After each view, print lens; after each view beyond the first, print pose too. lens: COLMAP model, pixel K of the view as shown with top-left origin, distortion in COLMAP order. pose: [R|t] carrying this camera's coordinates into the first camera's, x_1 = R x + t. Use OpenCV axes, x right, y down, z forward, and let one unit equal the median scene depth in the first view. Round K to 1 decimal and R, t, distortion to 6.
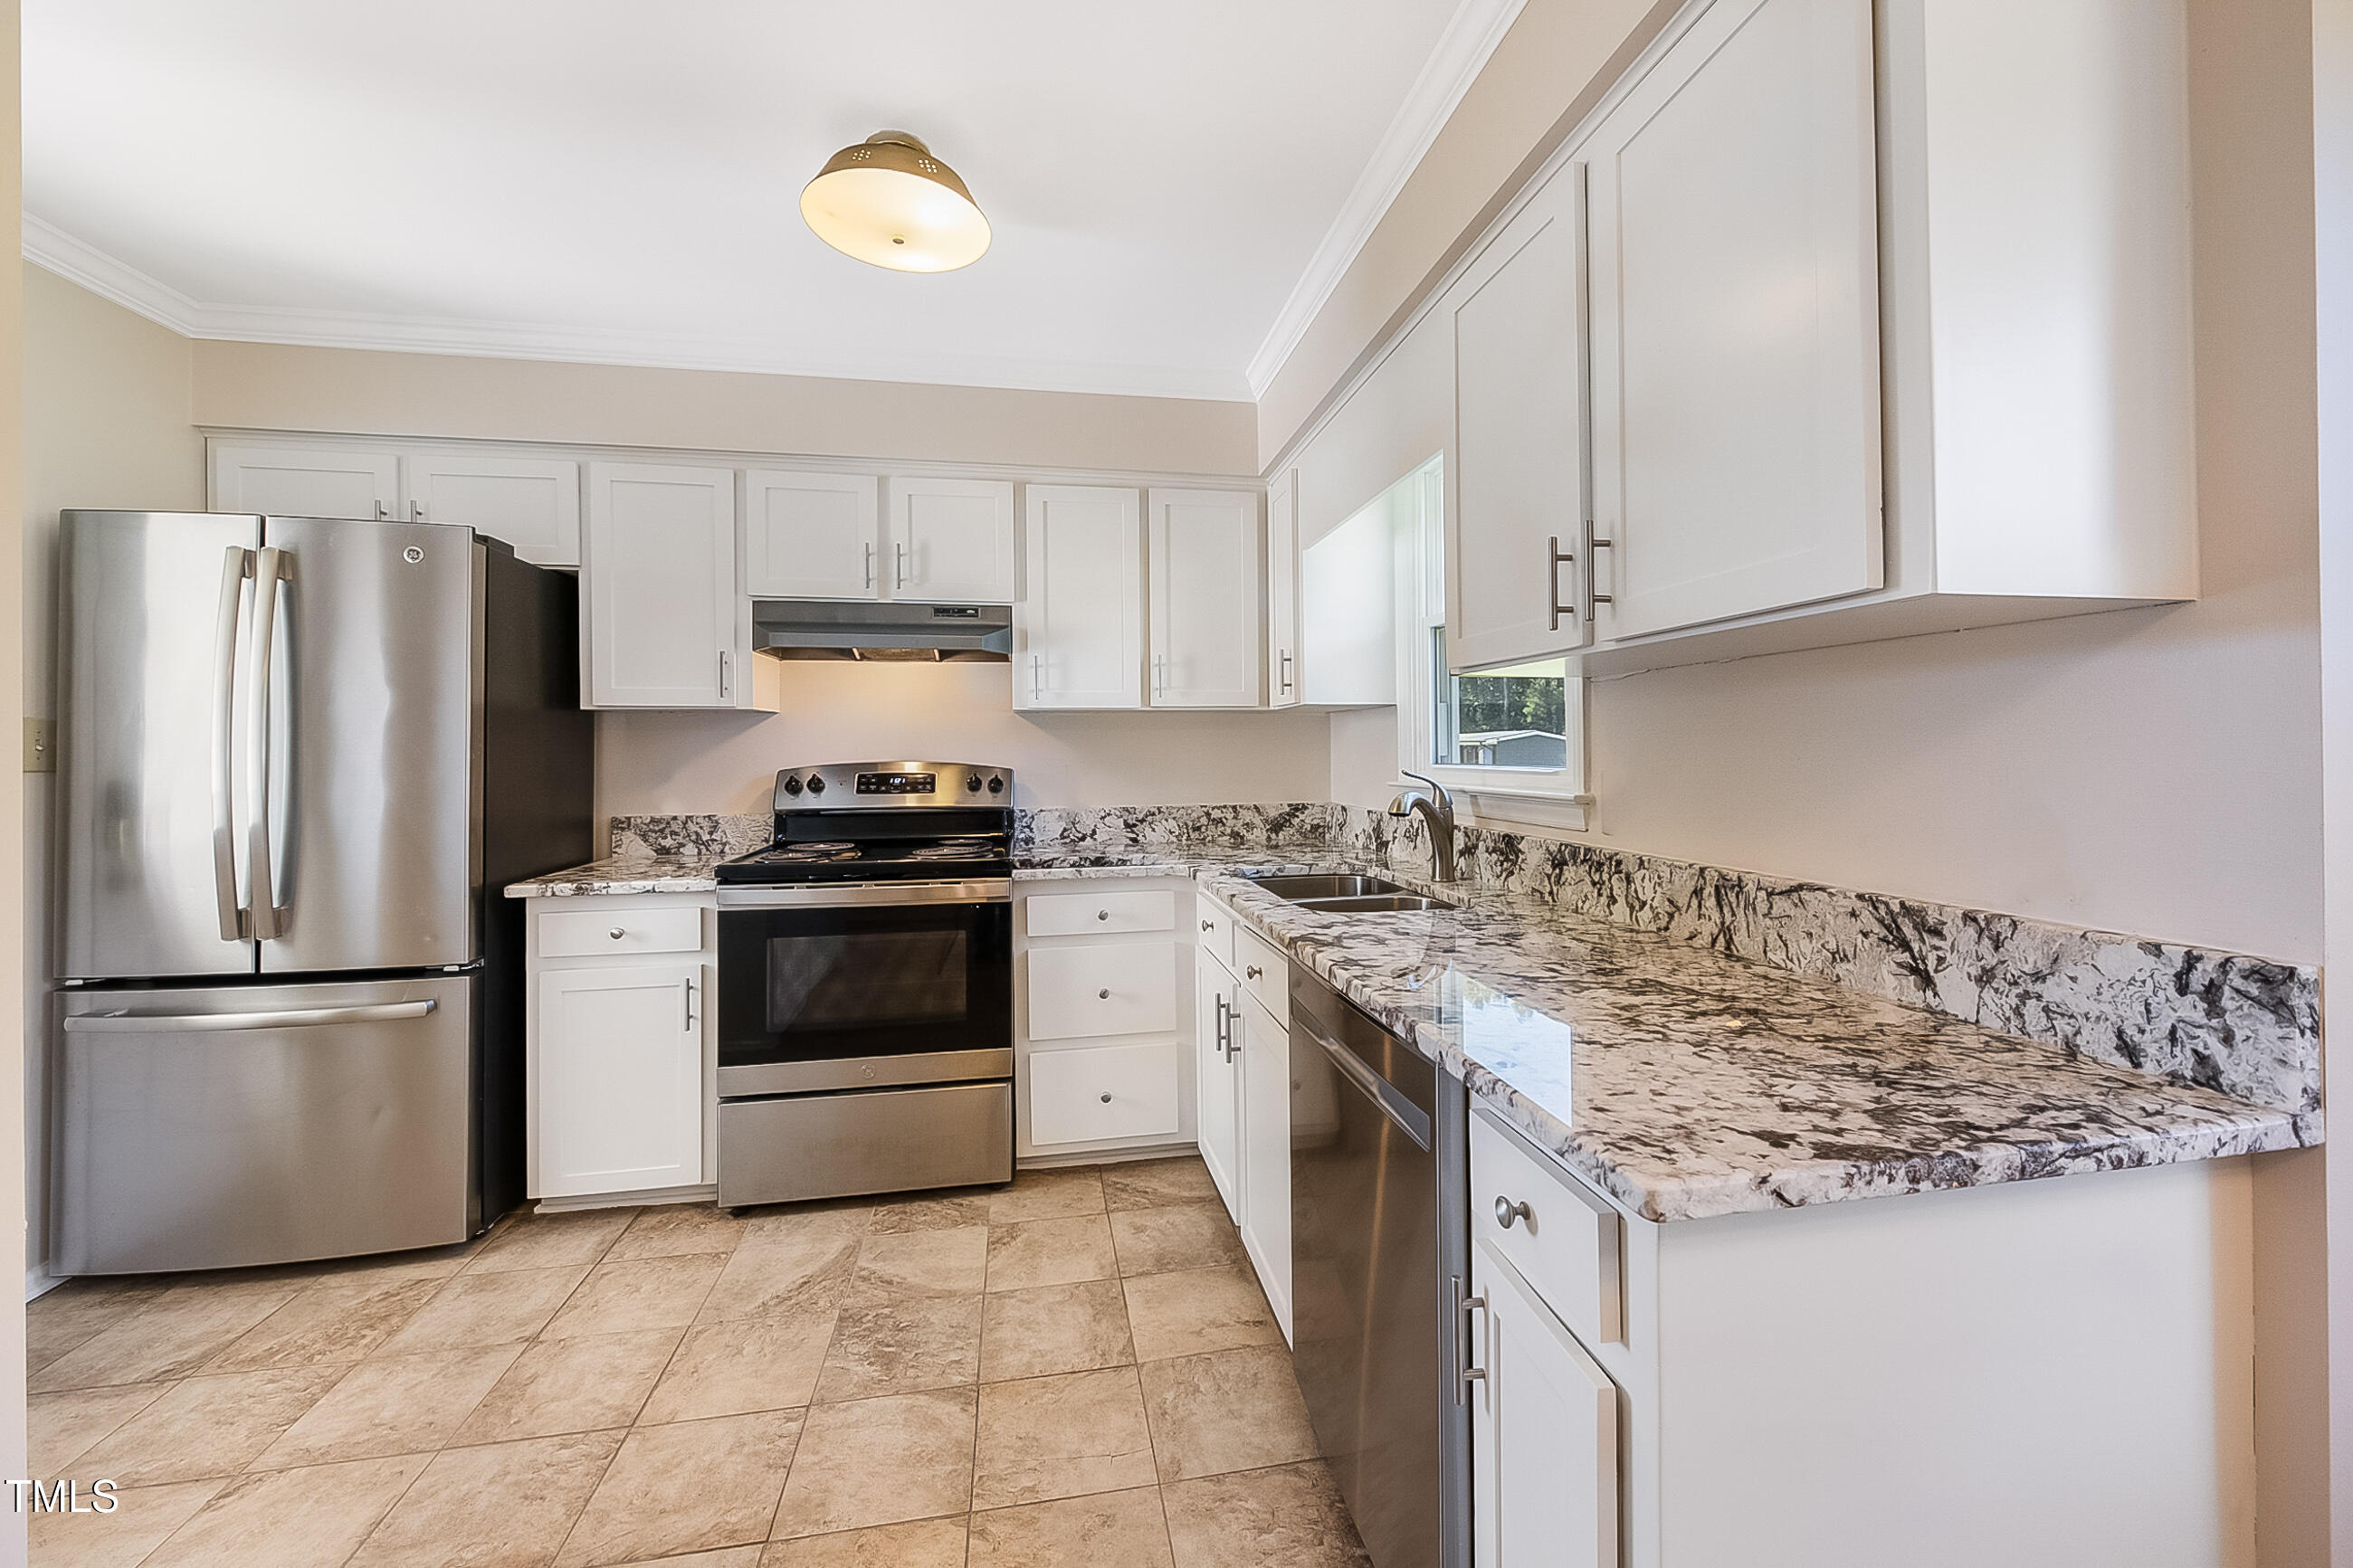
lens RADIAL K [[914.9, 0, 1190.6], [0, 914.9, 741.1], [0, 0, 1]] dist [-0.002122, -0.002365]
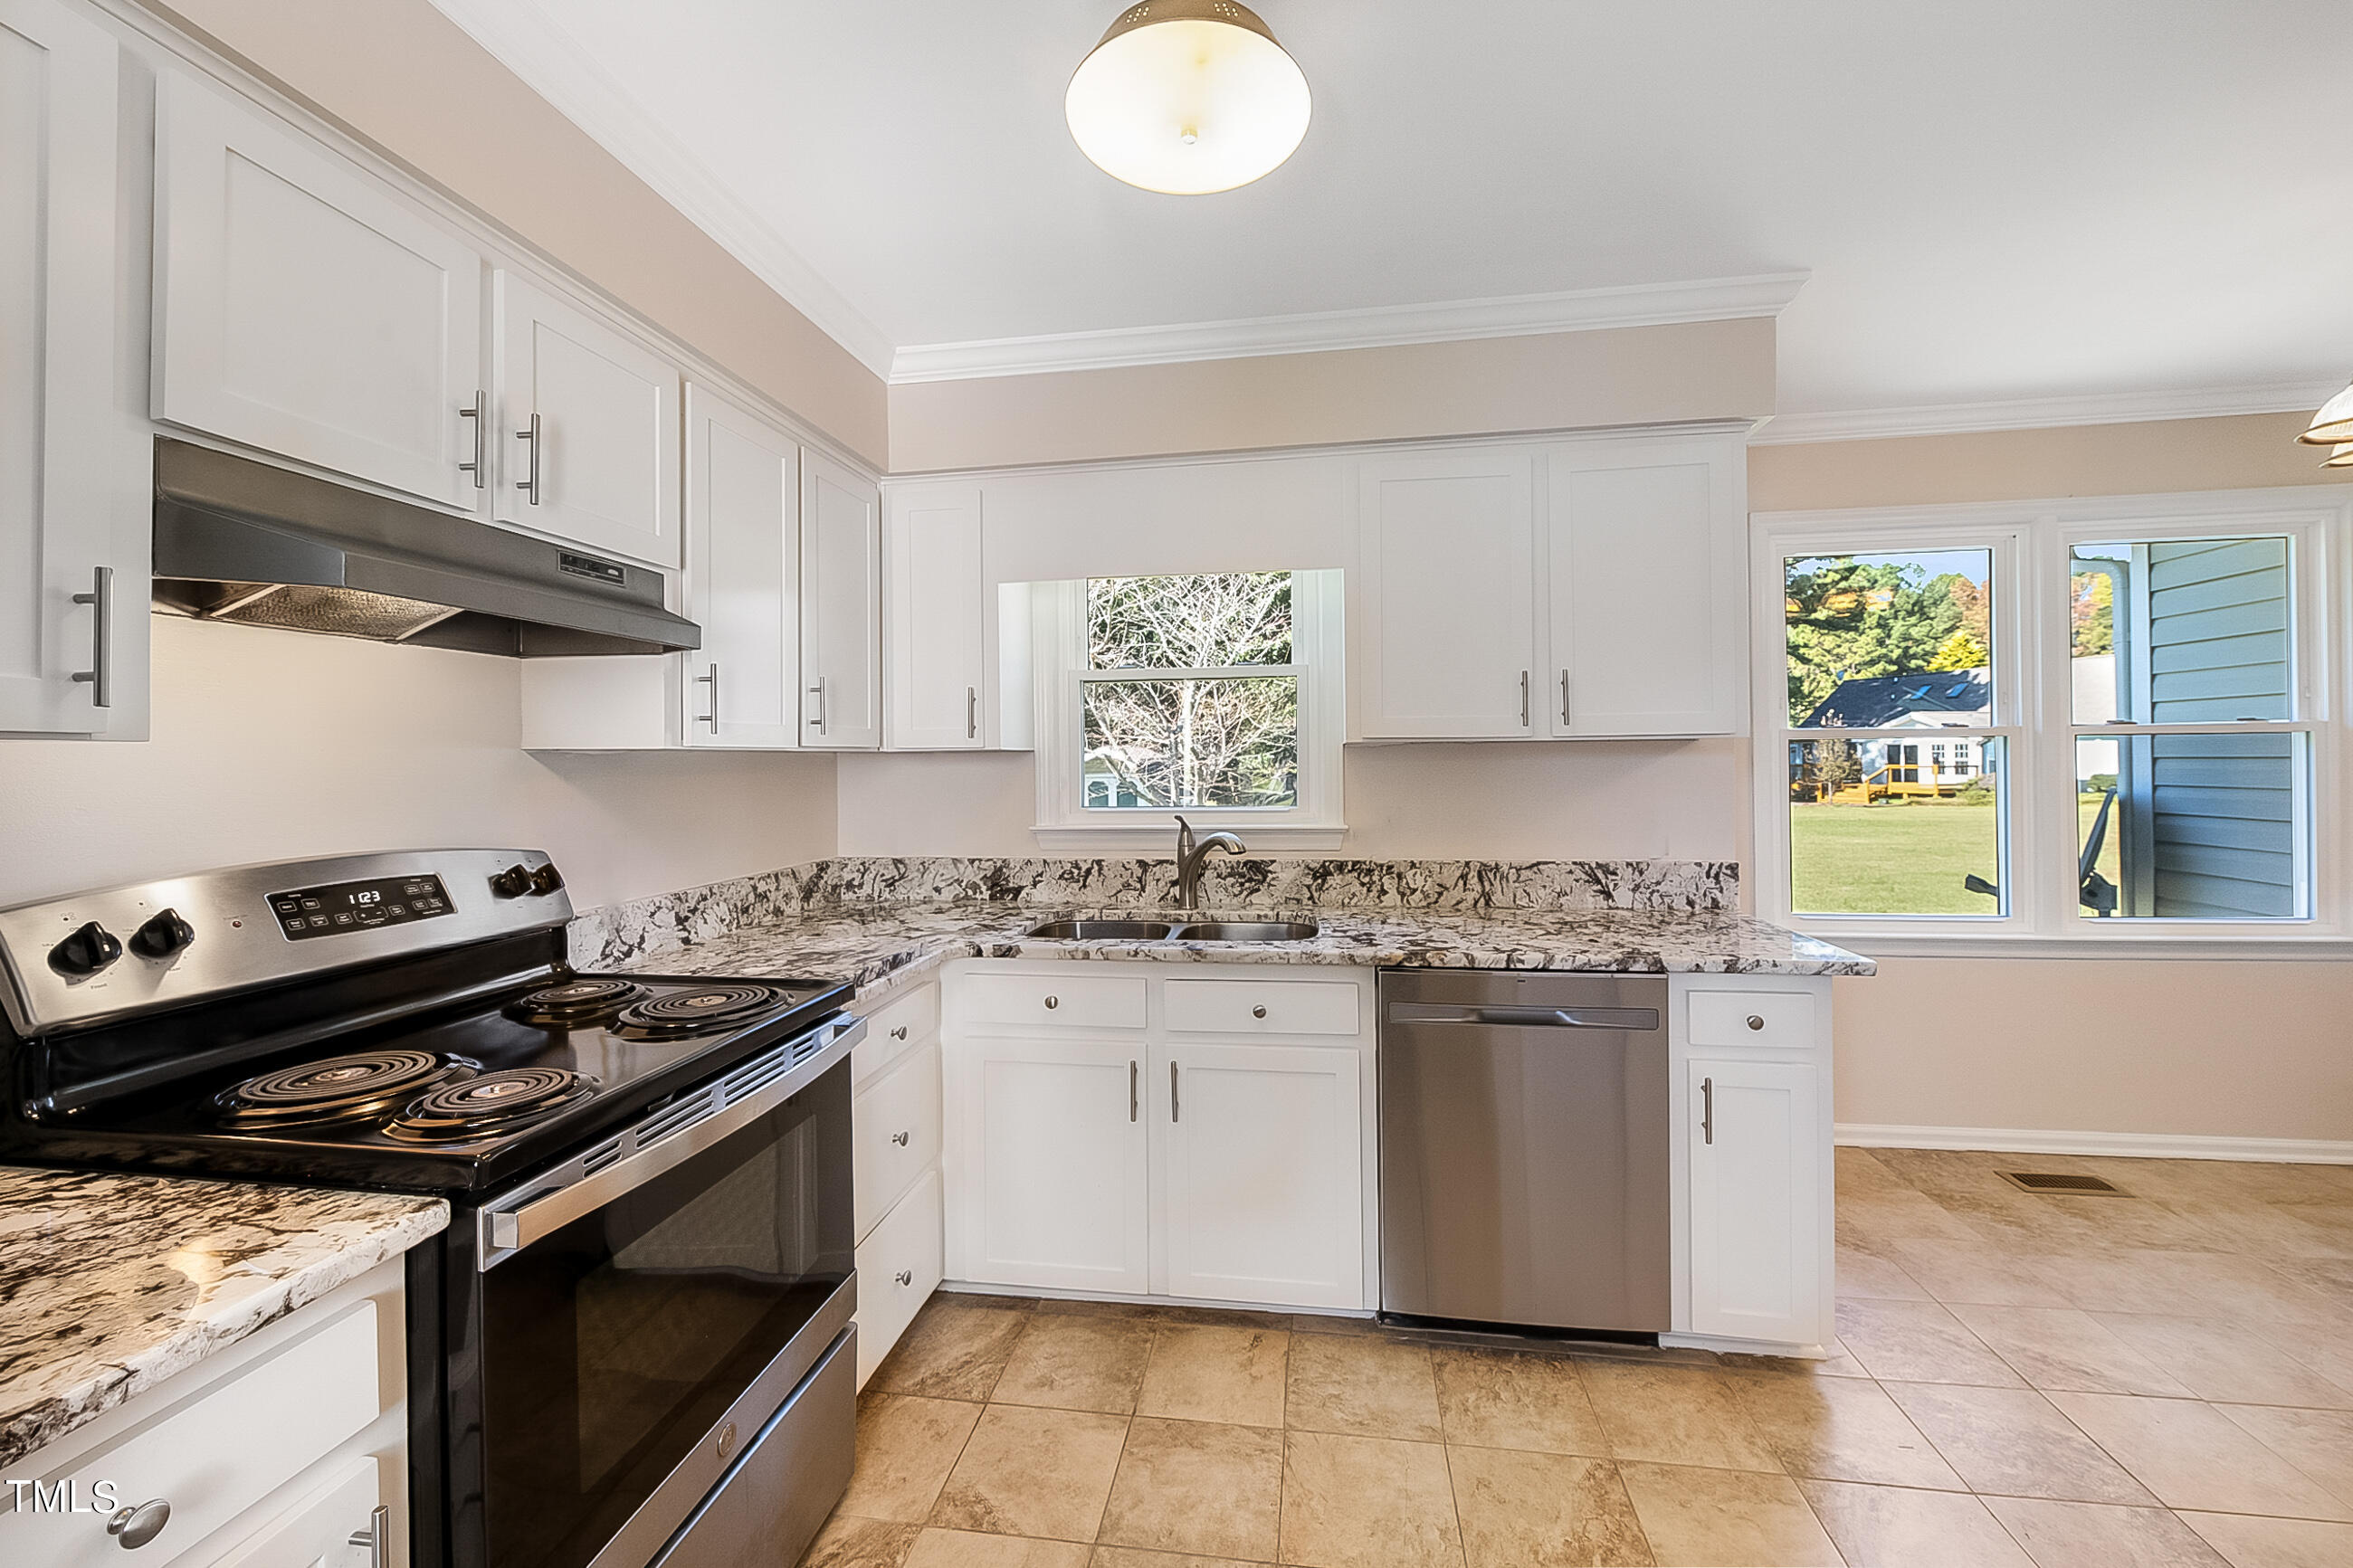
lens RADIAL K [[917.8, 0, 1186.0], [0, 917.8, 754.6], [0, 0, 1]] dist [0.002605, -0.004379]
pose [[0.324316, 0.007941, 0.945915, -0.906478], [-0.000152, 0.999965, -0.008343, -0.035631], [-0.945949, 0.002562, 0.324306, 0.676812]]
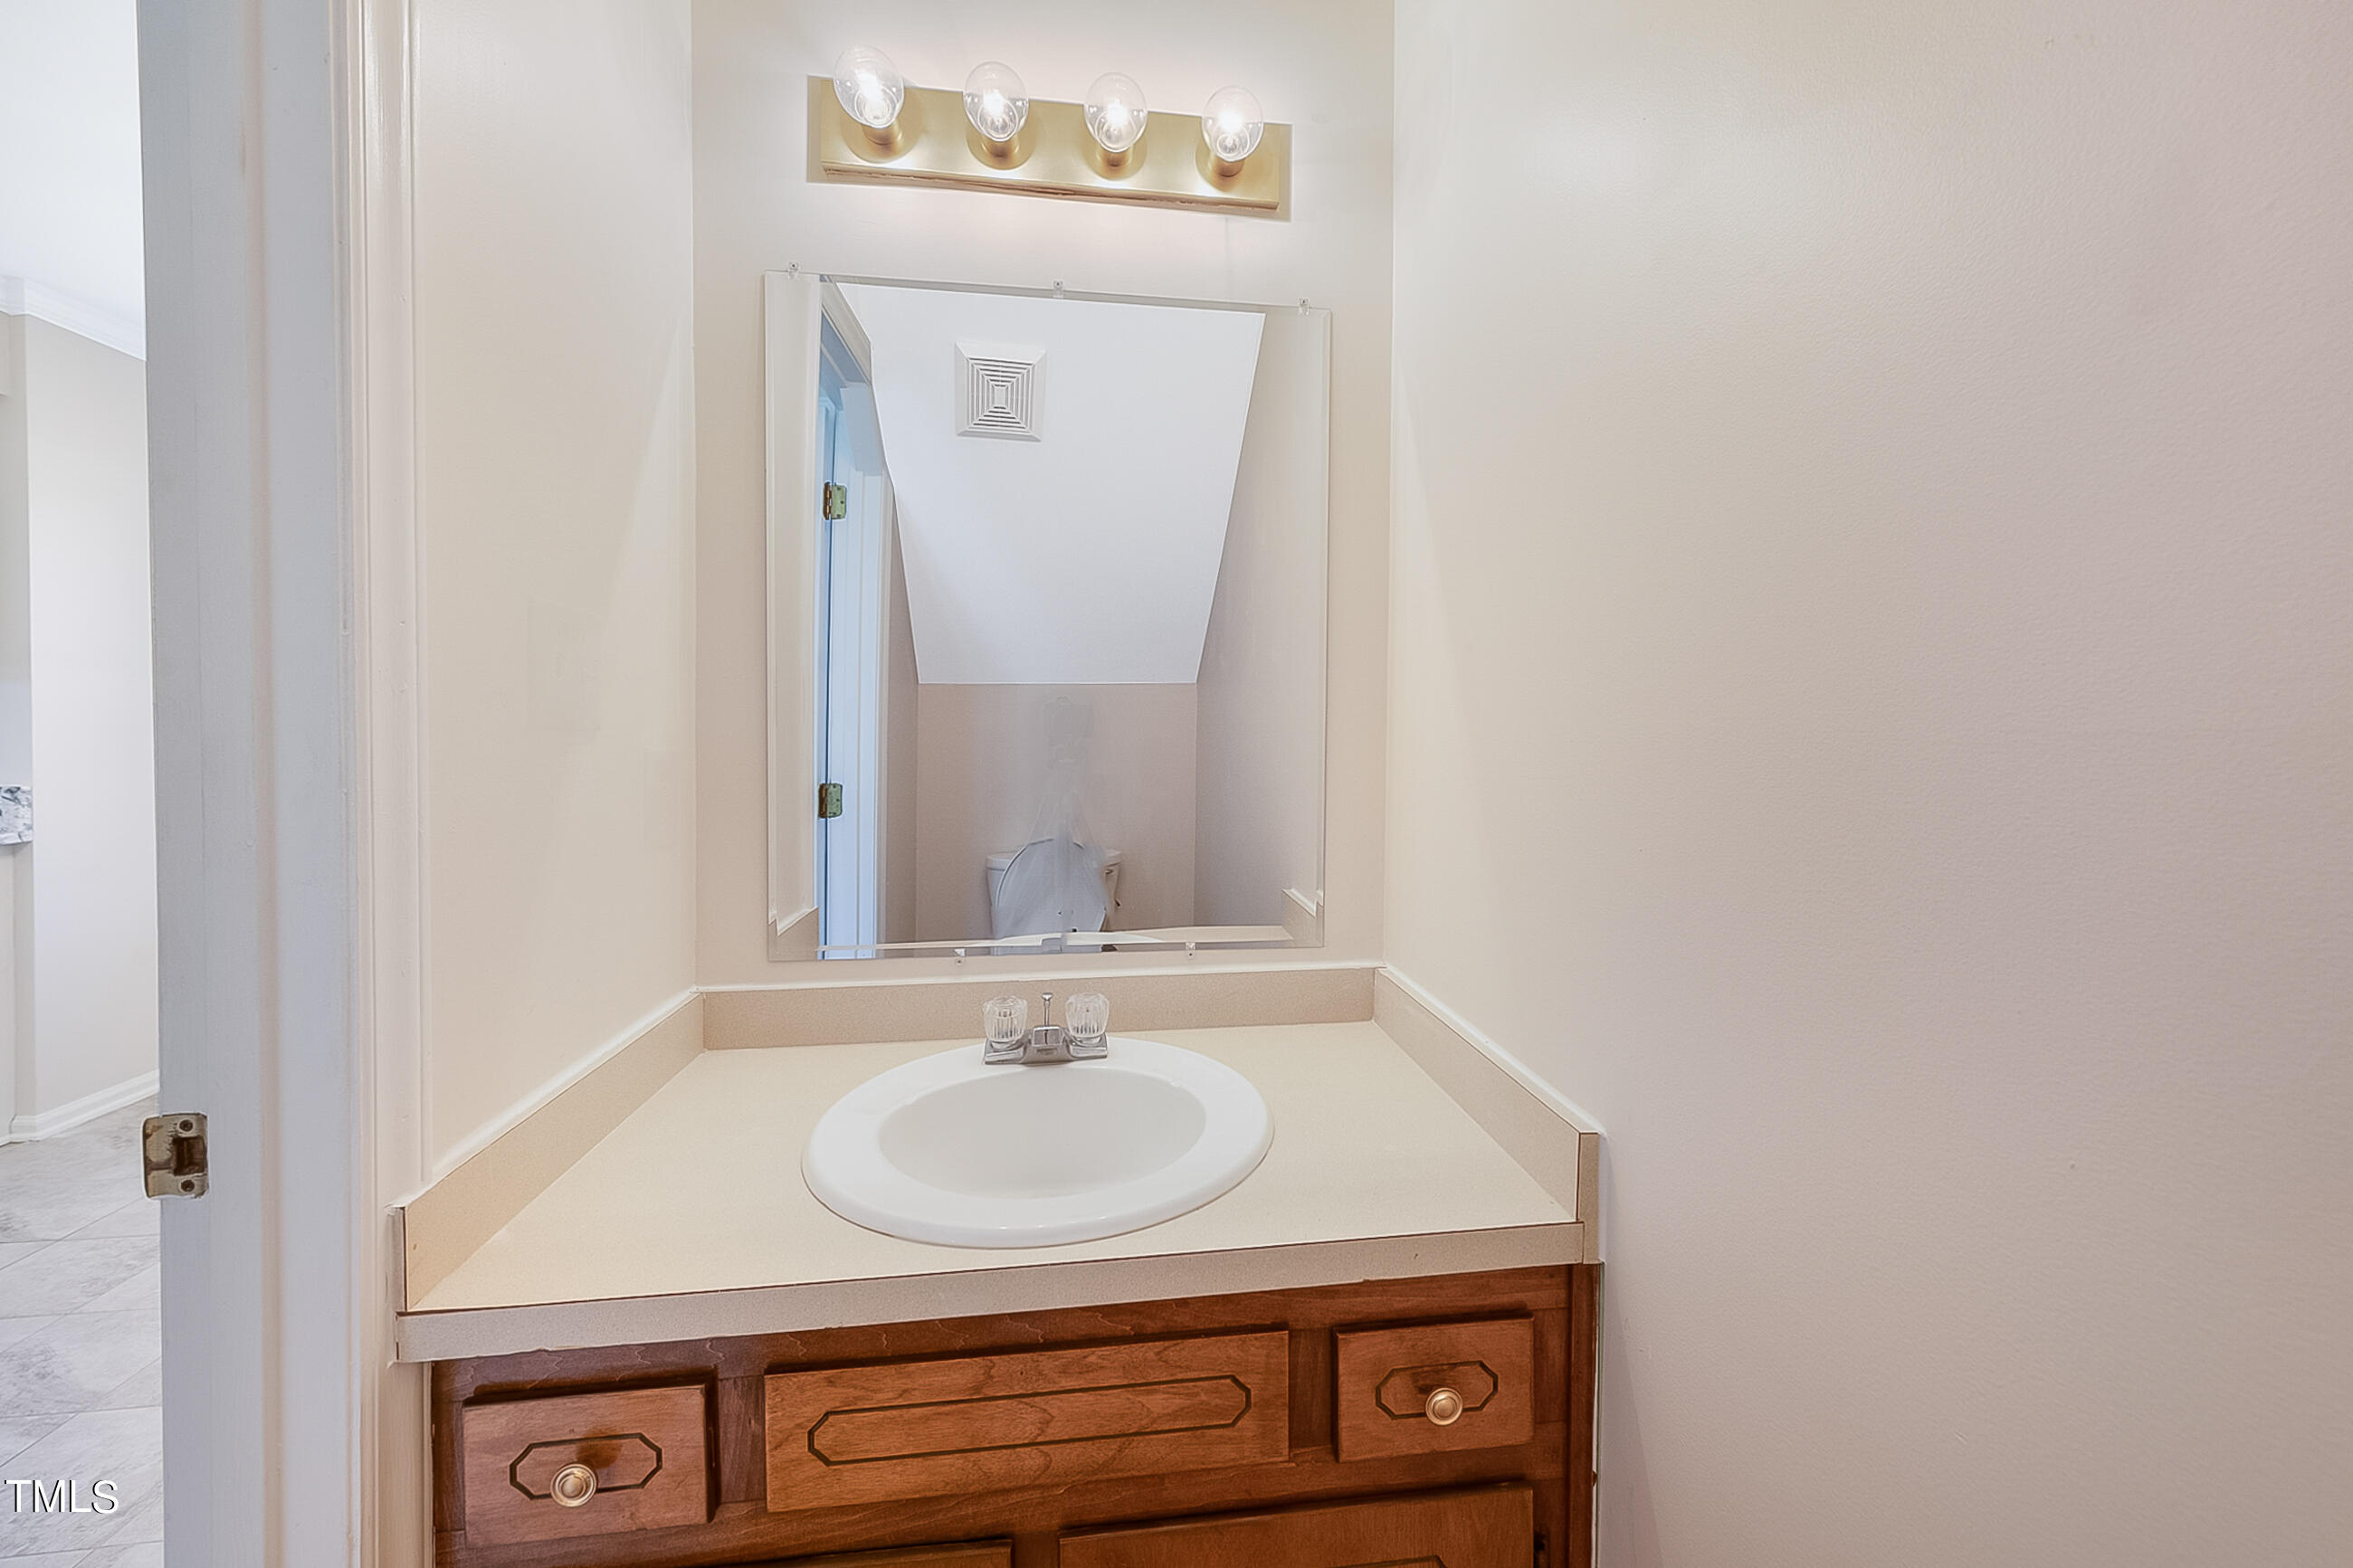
lens RADIAL K [[914.9, 0, 1190.6], [0, 914.9, 741.1], [0, 0, 1]] dist [-0.002122, -0.002365]
pose [[0.048144, -0.000864, 0.998840, -0.686211], [-0.011524, 0.999933, 0.001420, 0.013675], [-0.998774, -0.011579, 0.048131, -1.263252]]
